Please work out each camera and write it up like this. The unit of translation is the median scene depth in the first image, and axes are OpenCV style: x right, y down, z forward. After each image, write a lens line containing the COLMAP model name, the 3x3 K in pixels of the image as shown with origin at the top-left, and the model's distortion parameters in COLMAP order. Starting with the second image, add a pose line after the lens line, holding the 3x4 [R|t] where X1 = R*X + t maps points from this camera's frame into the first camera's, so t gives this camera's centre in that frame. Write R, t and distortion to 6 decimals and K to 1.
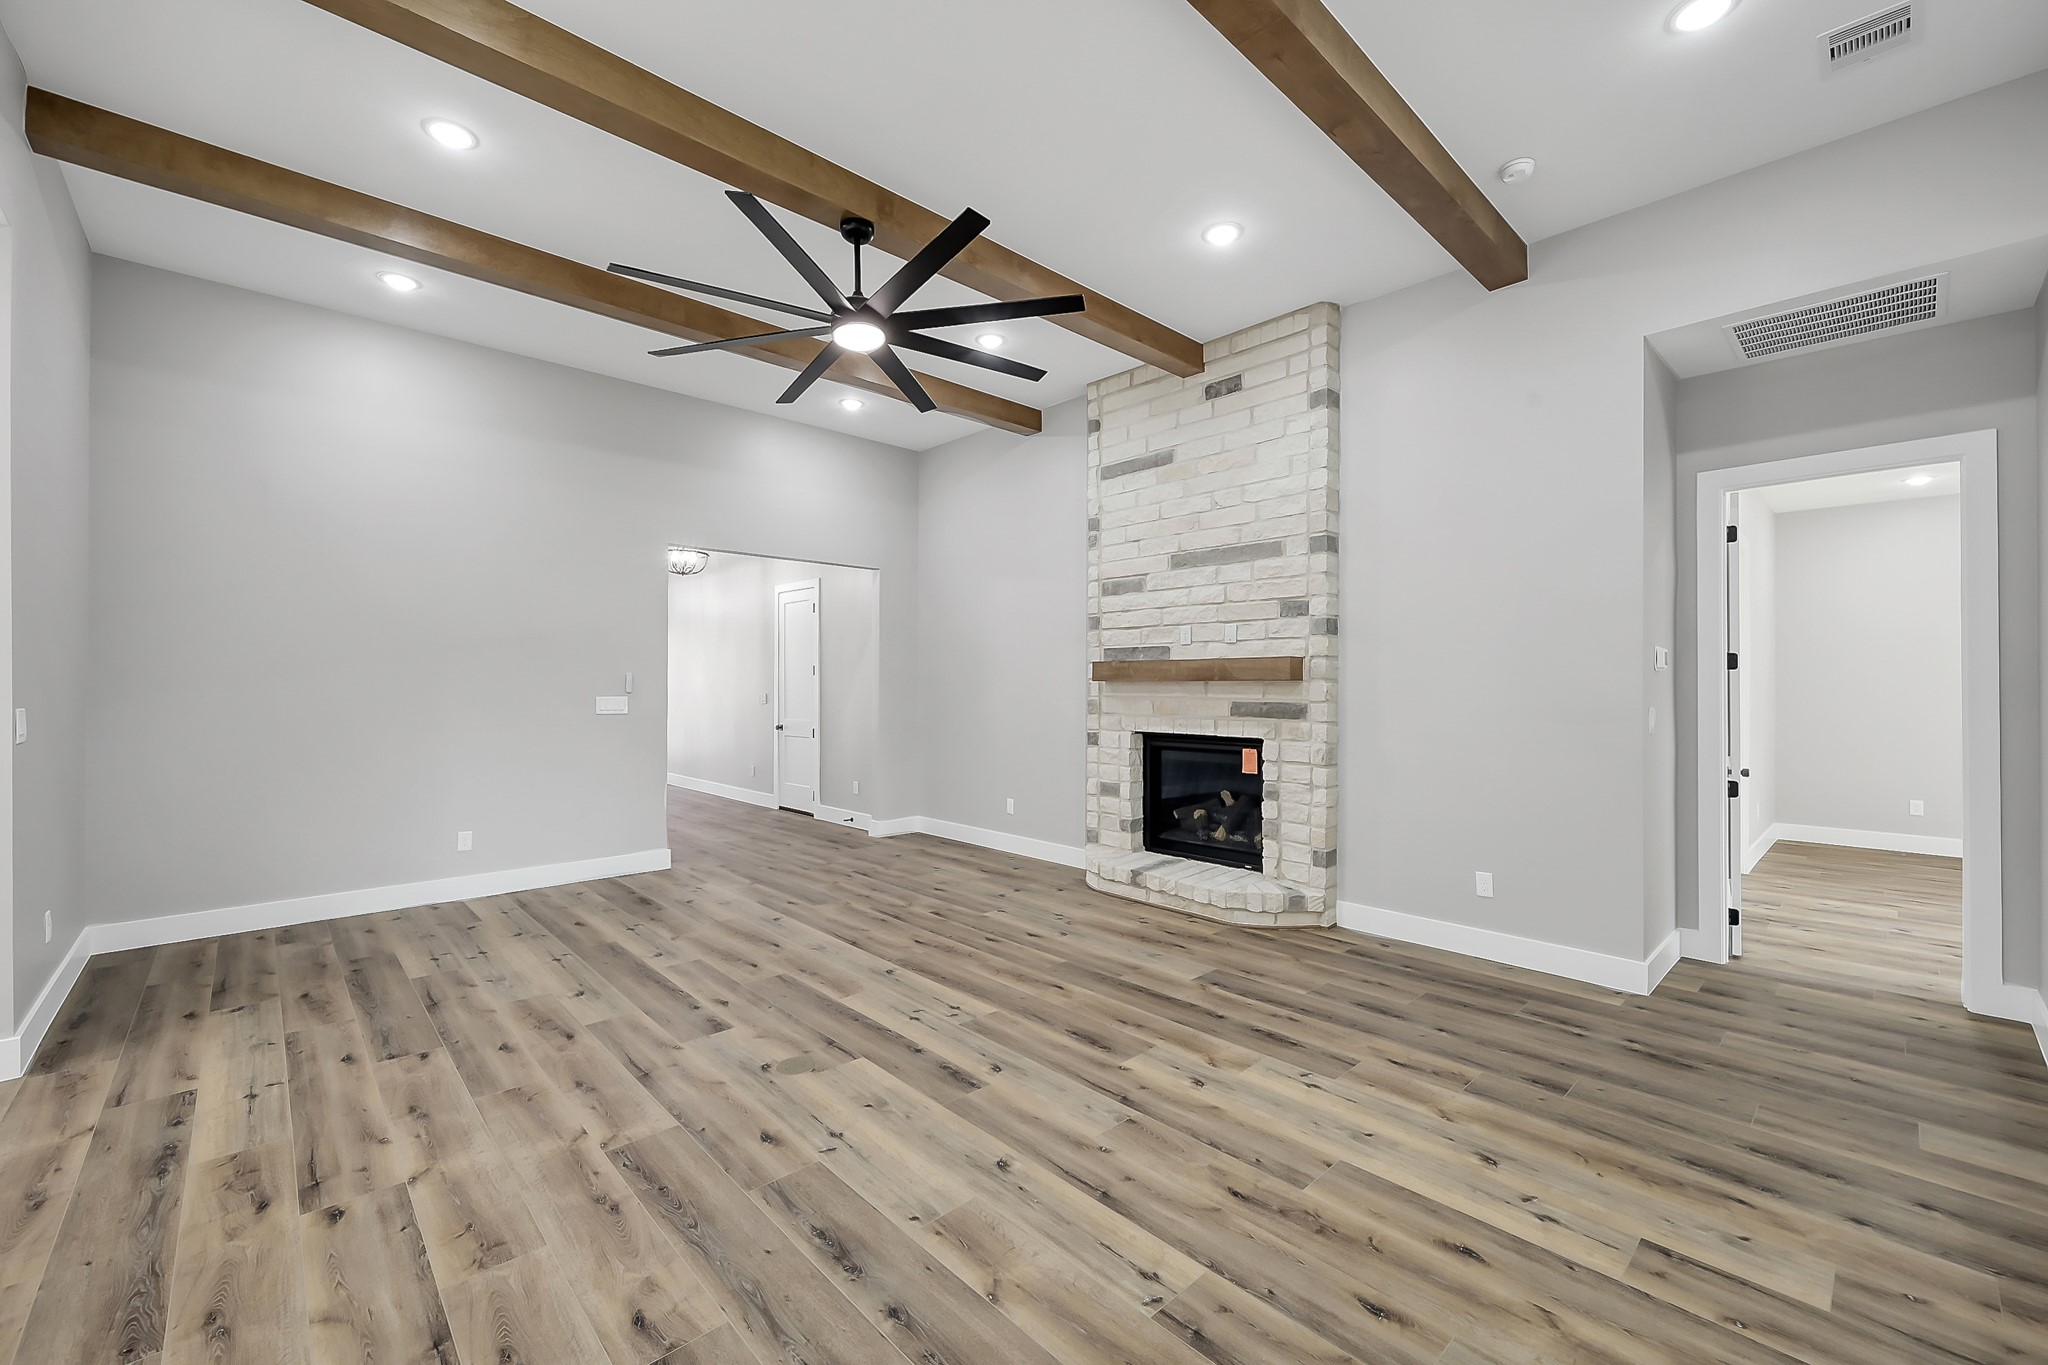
lens RADIAL K [[815.2, 0, 1027.5], [0, 815.2, 690.7], [0, 0, 1]] dist [-0.002148, 0.000845]
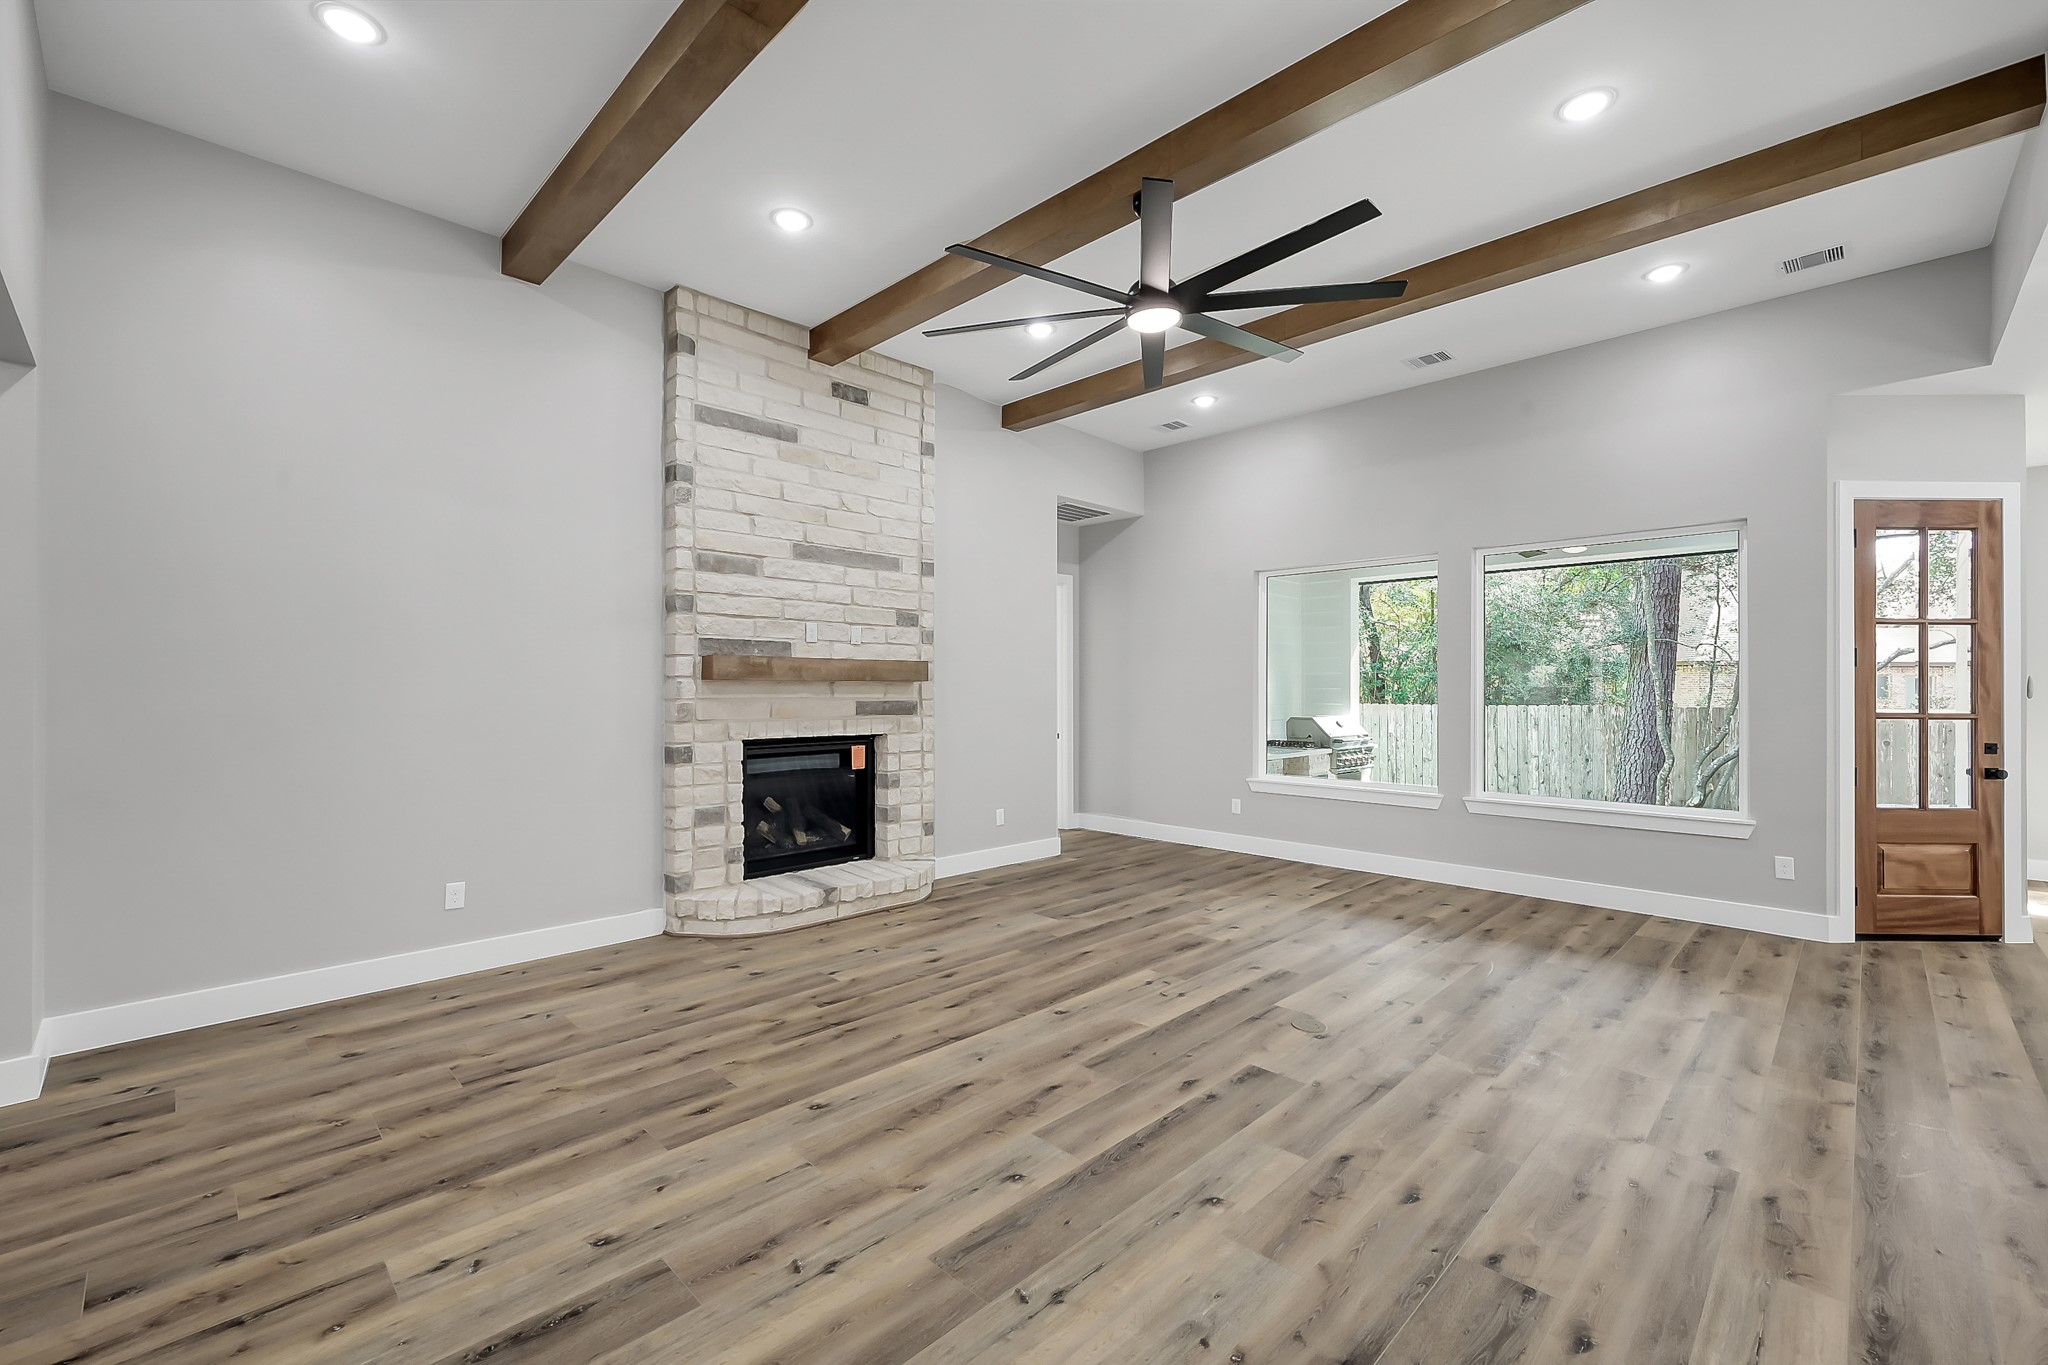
lens RADIAL K [[852.8, 0, 1011.3], [0, 852.8, 686.8], [0, 0, 1]] dist [0.005363, 0.001146]
pose [[-0.020975, -0.000124, 0.999780, -1.044311], [0.004651, 0.999989, 0.000222, -0.005123], [-0.999769, 0.004654, -0.020974, 1.031331]]
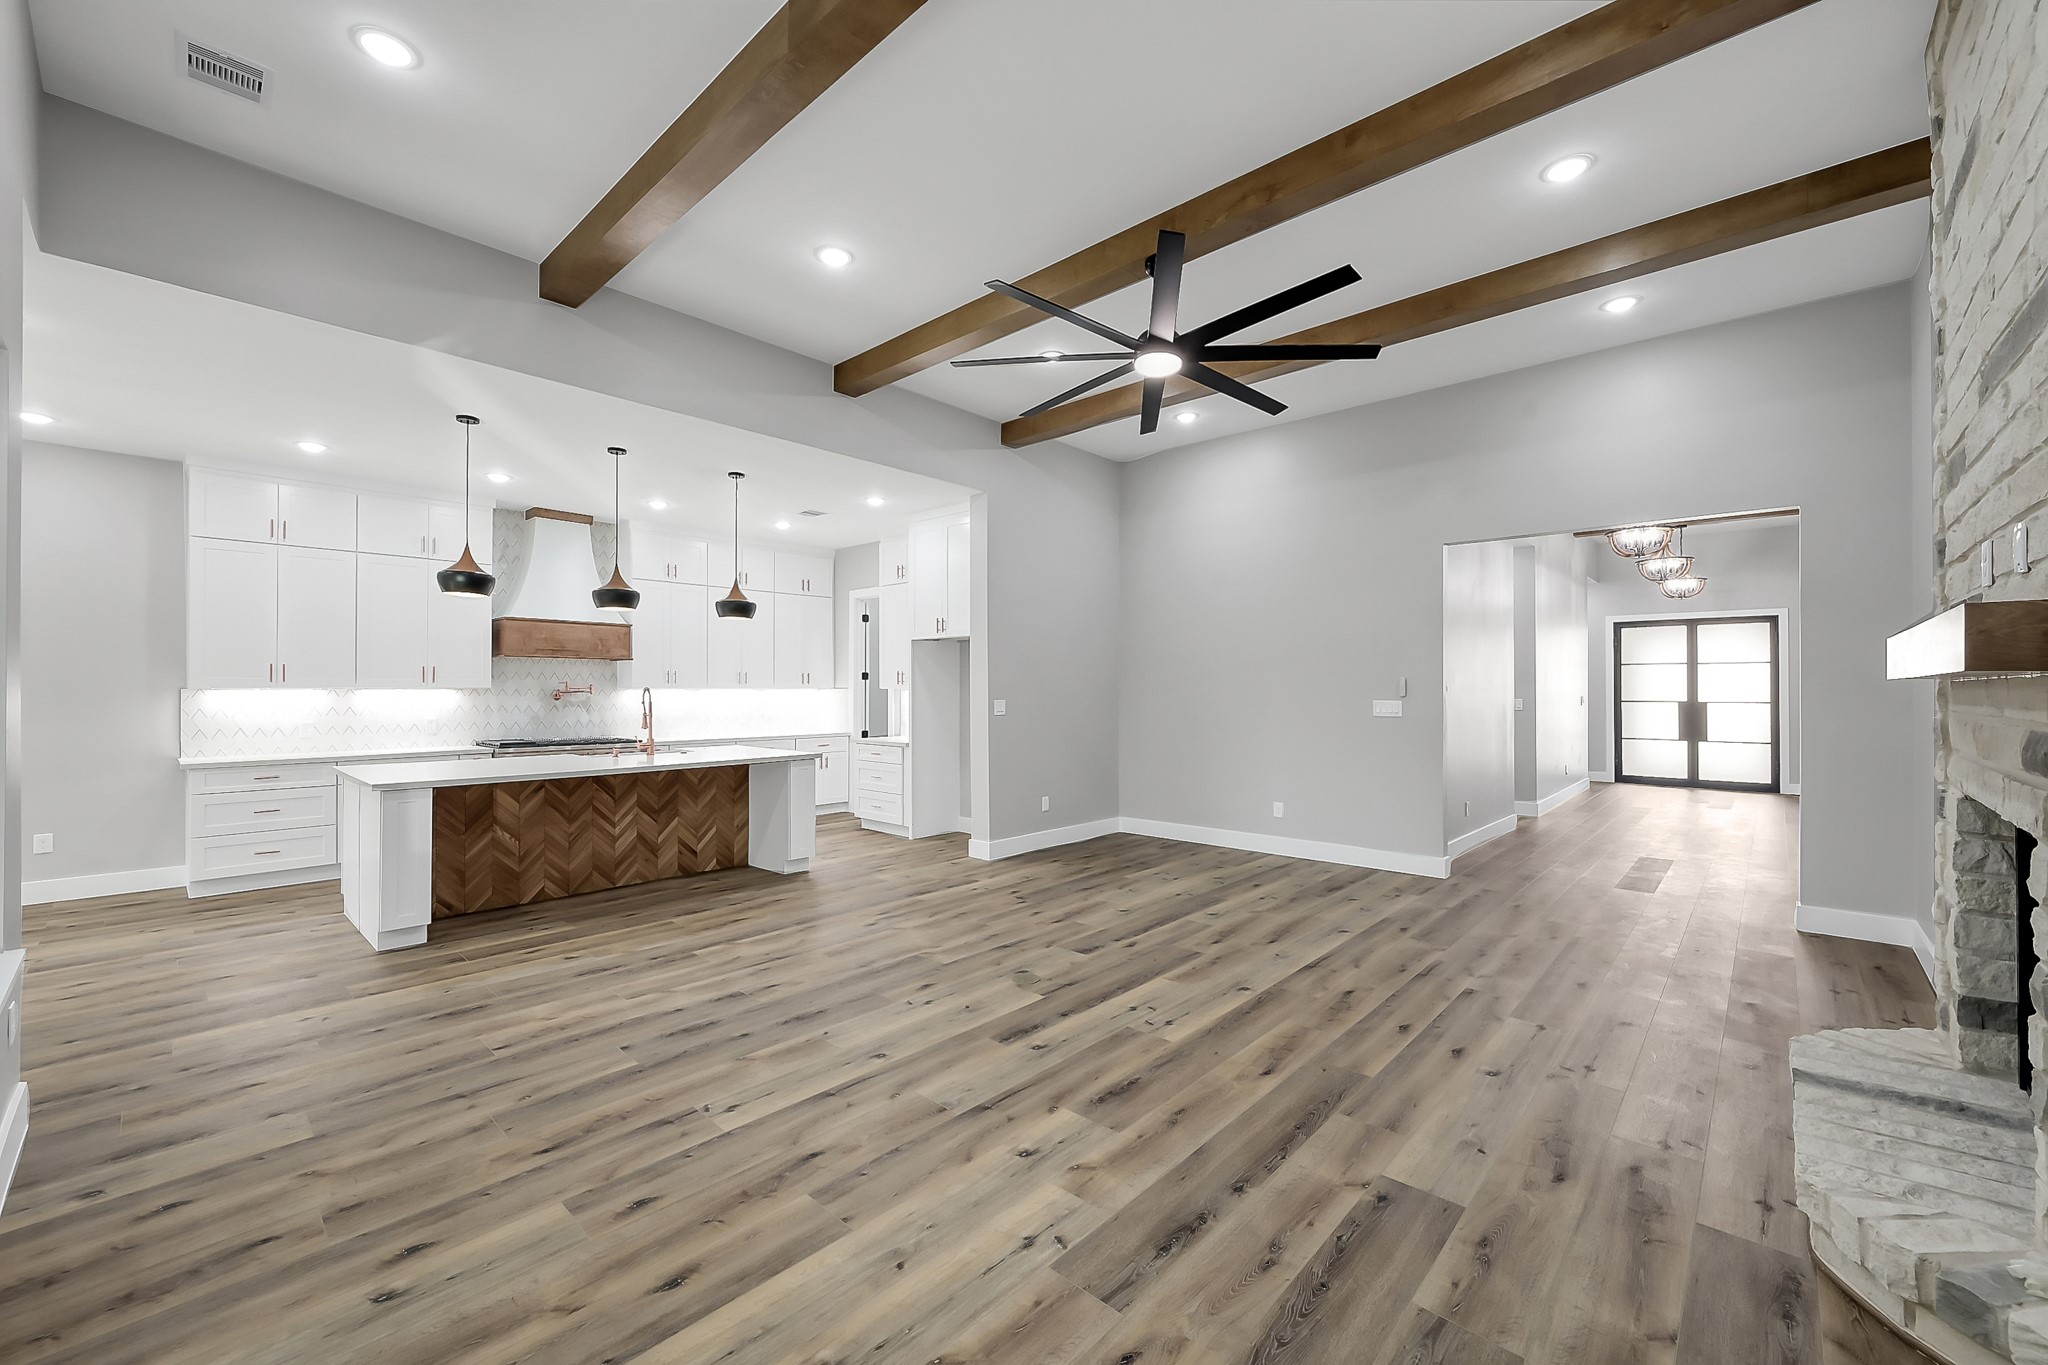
lens RADIAL K [[815.2, 0, 1018.8], [0, 815.2, 682.0], [0, 0, 1]] dist [-0.002148, 0.000845]
pose [[0.065838, -0.012067, -0.997757, 0.737537], [-0.006346, 0.999902, -0.012512, 0.000557], [0.997810, 0.007155, 0.065755, 0.648121]]
